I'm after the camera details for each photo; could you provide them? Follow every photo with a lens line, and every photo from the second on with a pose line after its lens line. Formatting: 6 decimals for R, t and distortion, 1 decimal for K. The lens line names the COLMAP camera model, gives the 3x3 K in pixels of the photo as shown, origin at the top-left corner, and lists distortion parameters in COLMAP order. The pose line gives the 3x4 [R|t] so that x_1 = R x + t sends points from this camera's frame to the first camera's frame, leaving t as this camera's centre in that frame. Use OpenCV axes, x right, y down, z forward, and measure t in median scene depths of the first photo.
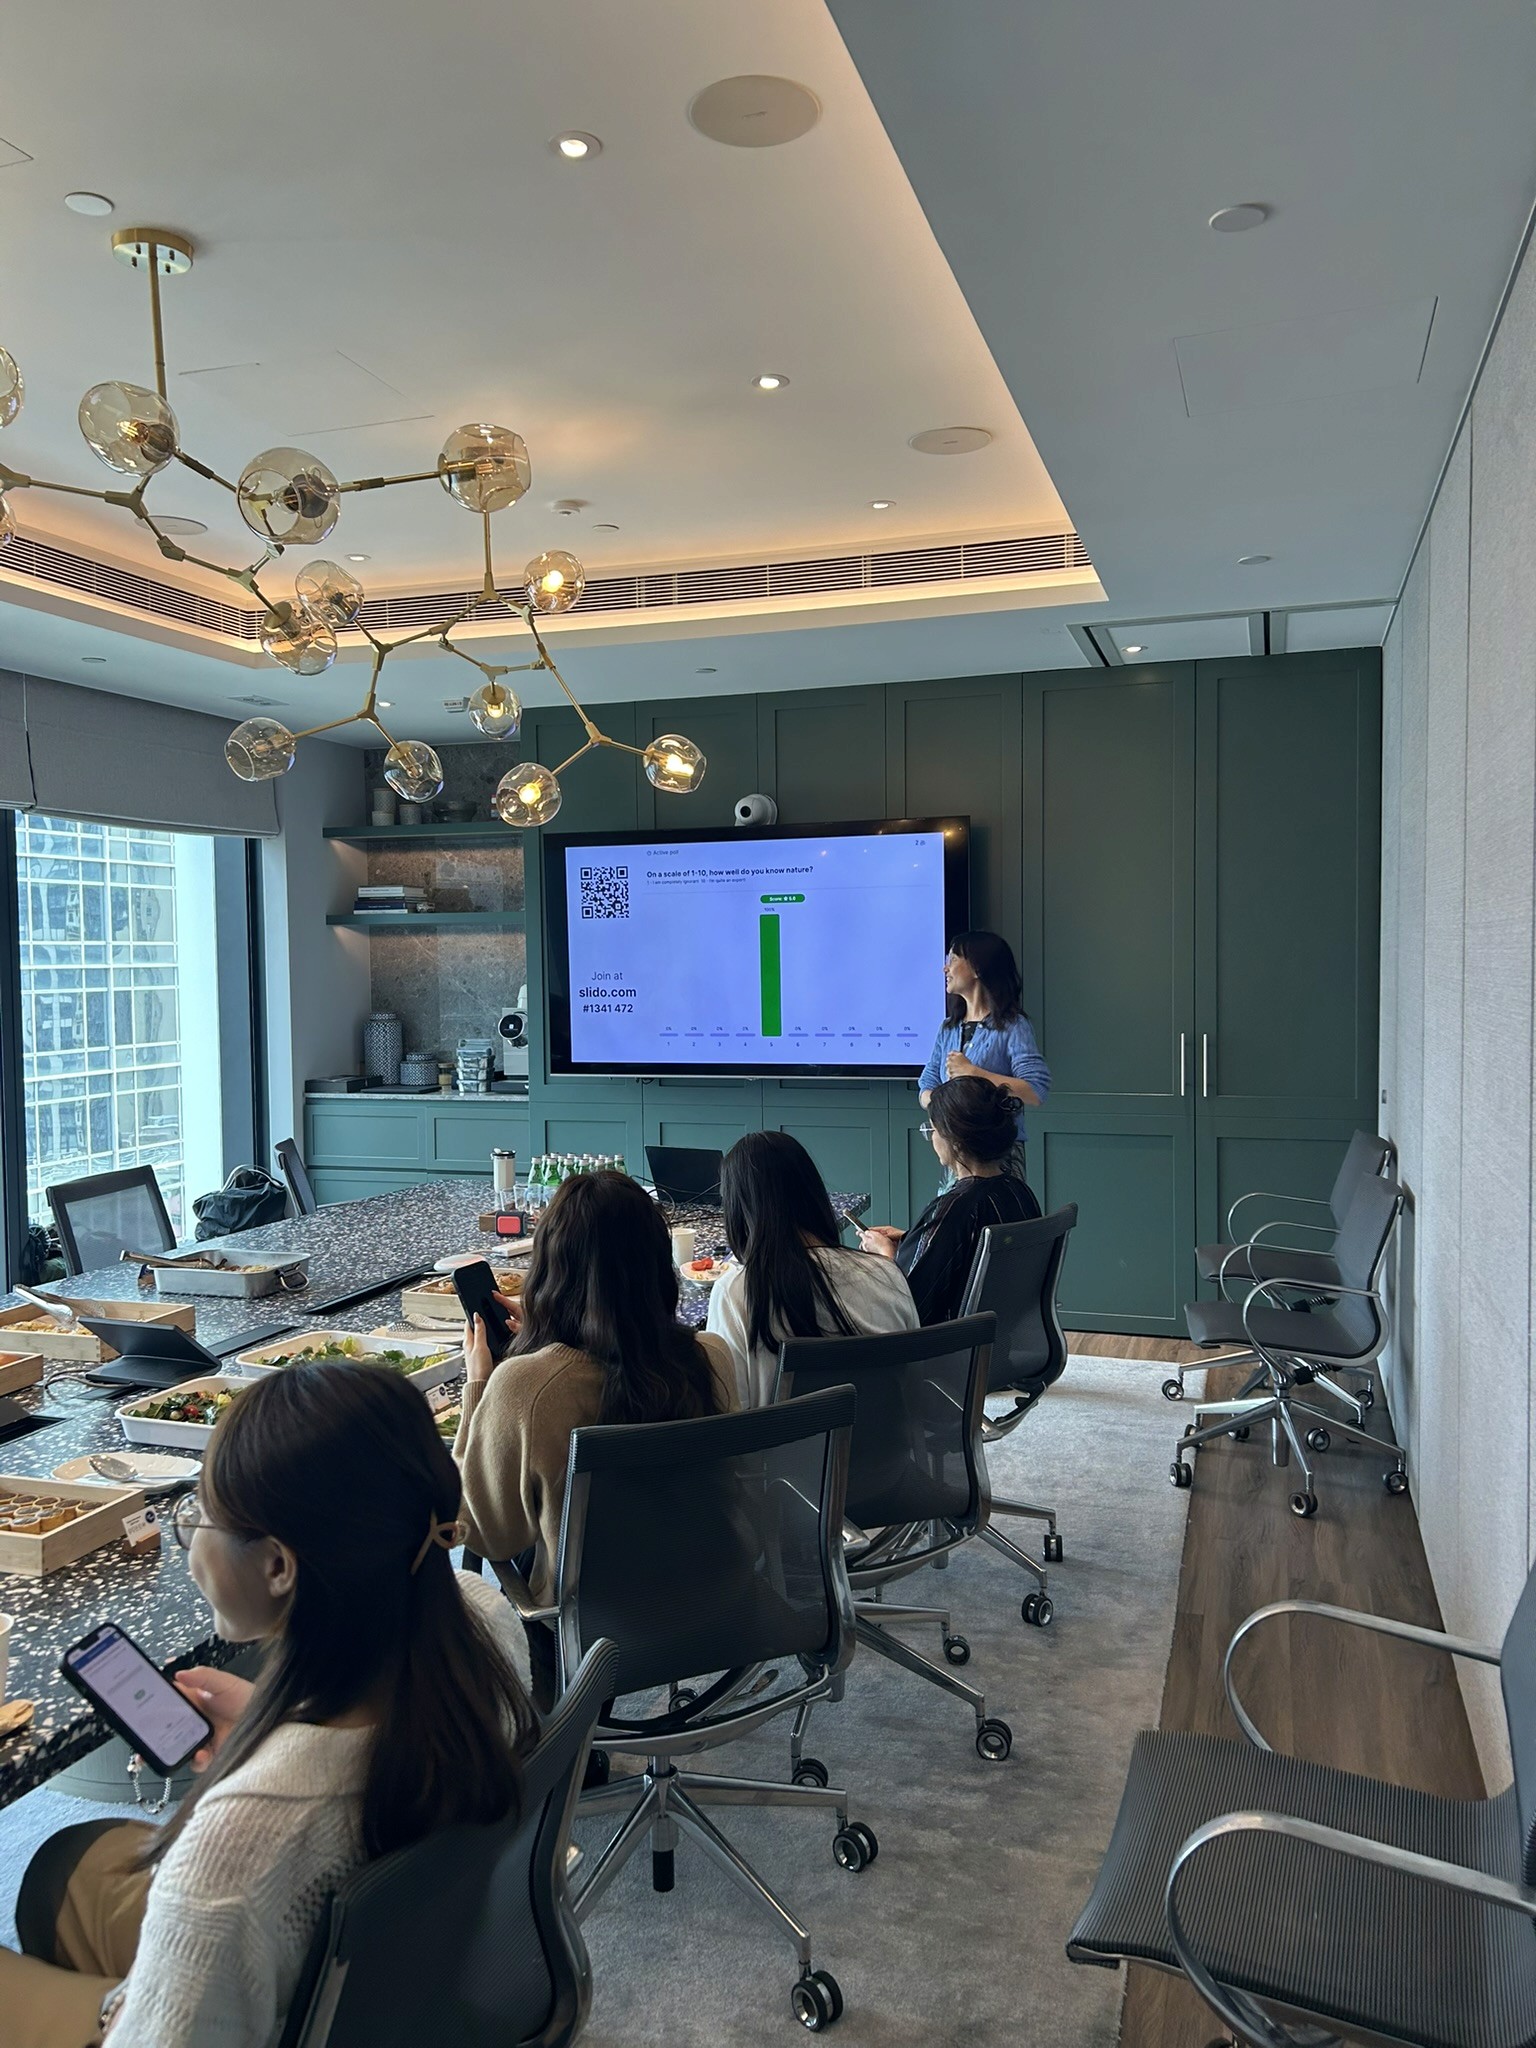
lens RADIAL K [[1547.1, 0, 768.0], [0, 1547.1, 1024.0], [0, 0, 1]] dist [-0.002399, -0.001003]
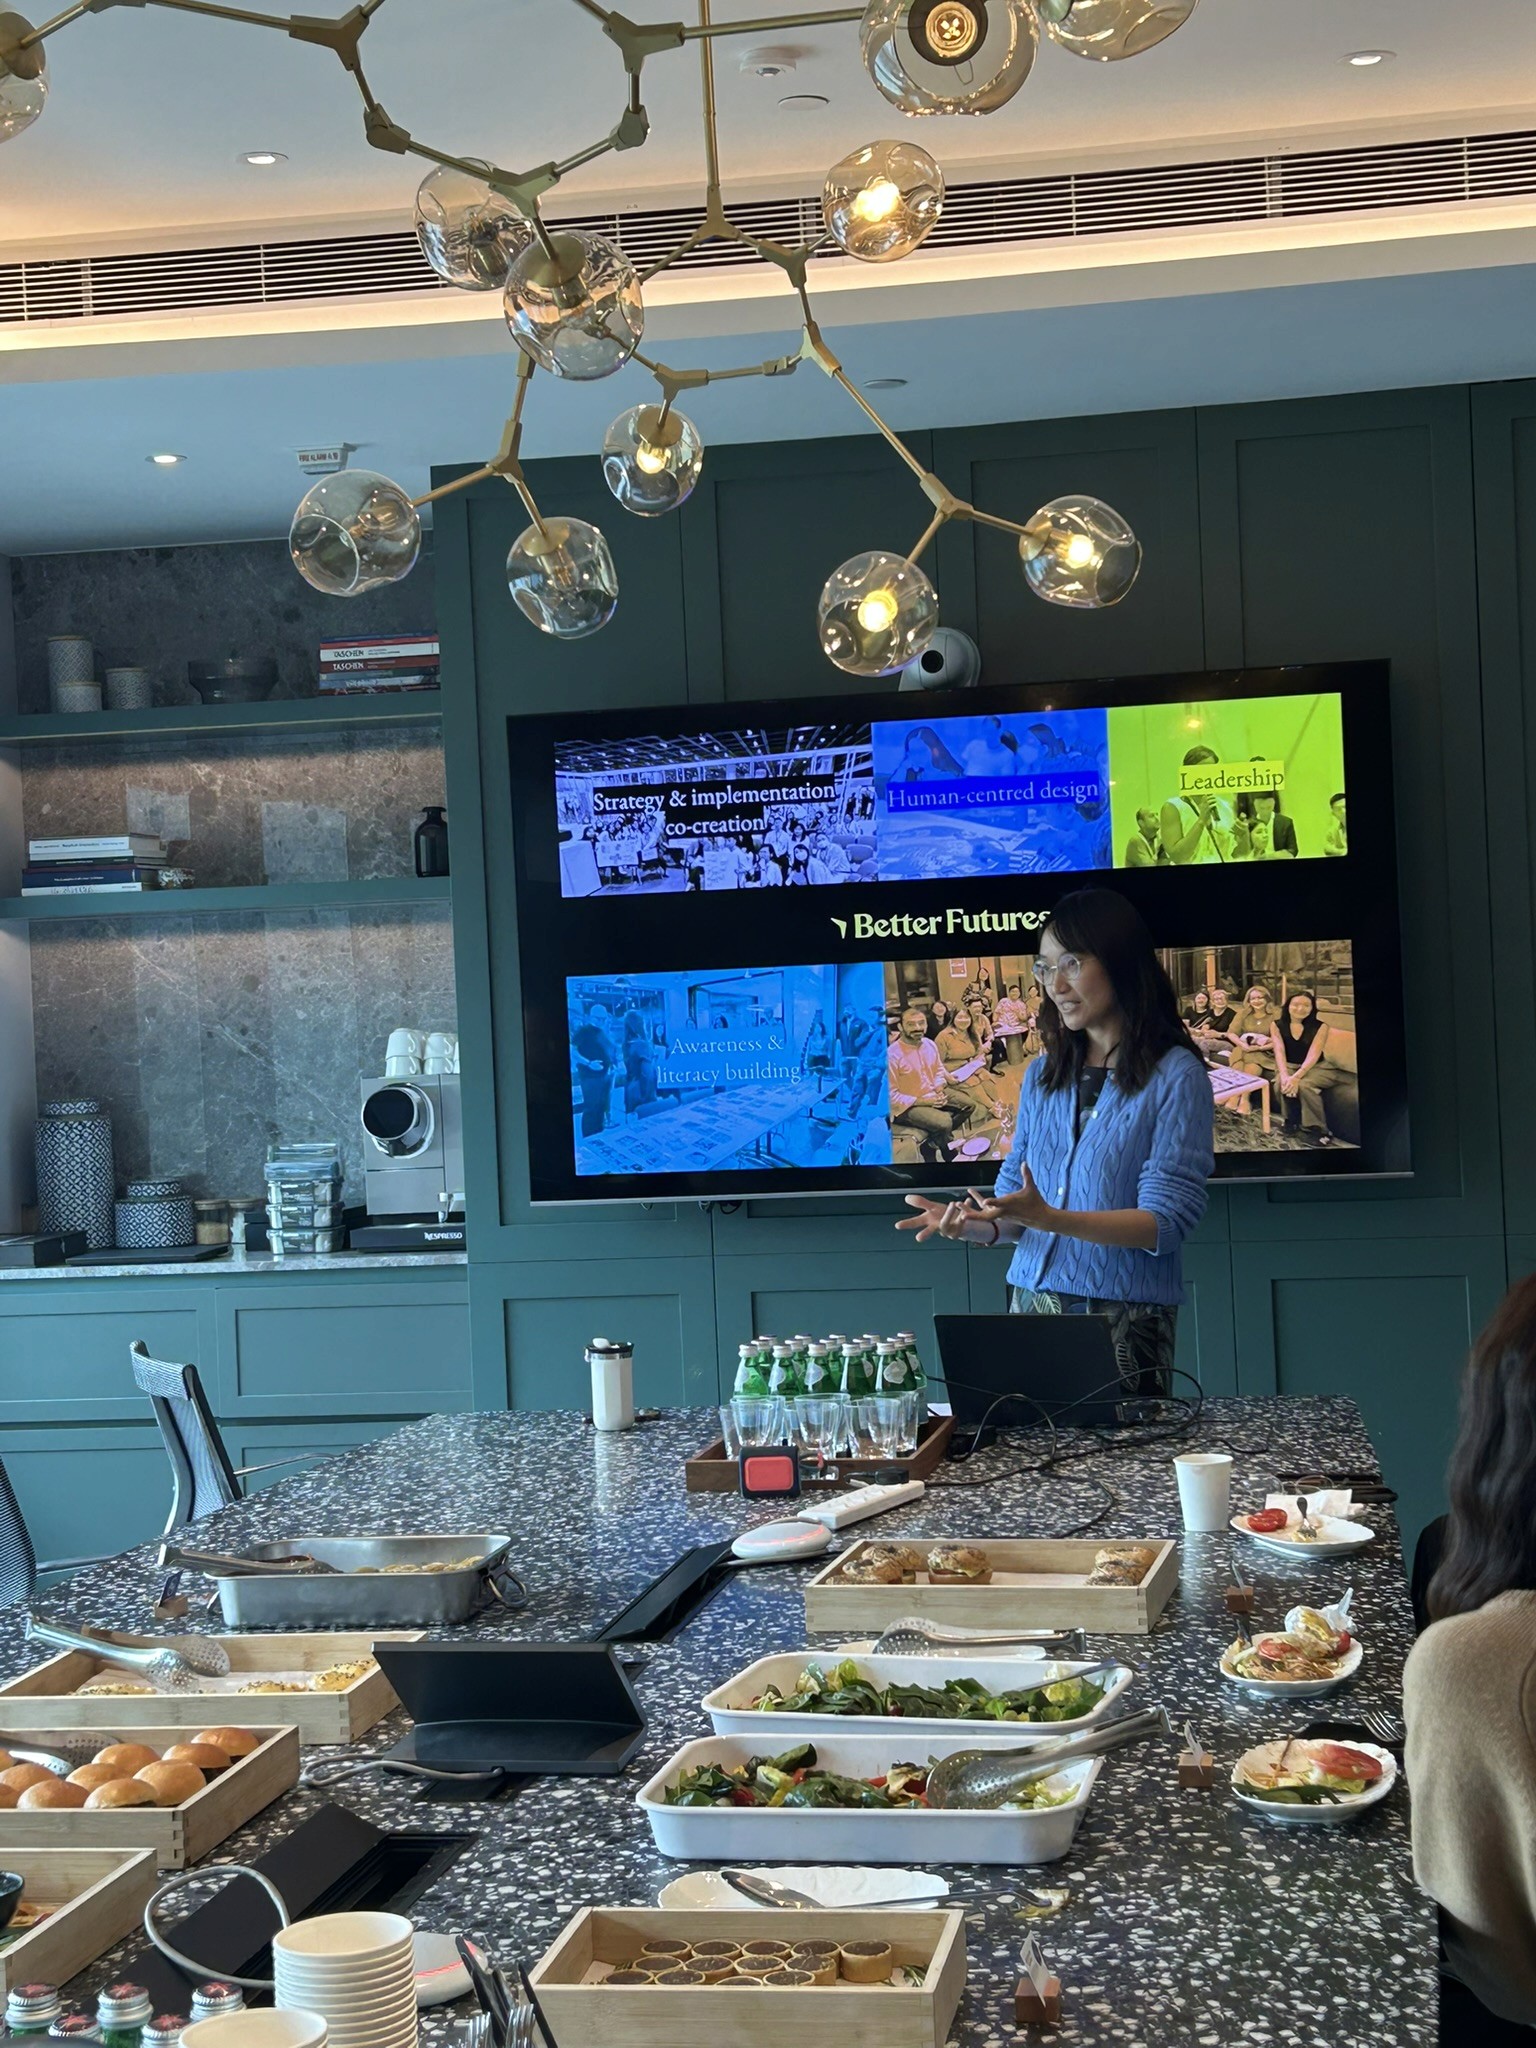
lens RADIAL K [[3219.1, 0, 768.0], [0, 3219.1, 1024.0], [0, 0, 1]] dist [0.012158, 0.022535]
pose [[0.989376, -0.034328, 0.141270, -0.187137], [0.039374, 0.998677, -0.033080, 0.011366], [-0.139947, 0.038291, 0.989418, -0.023319]]
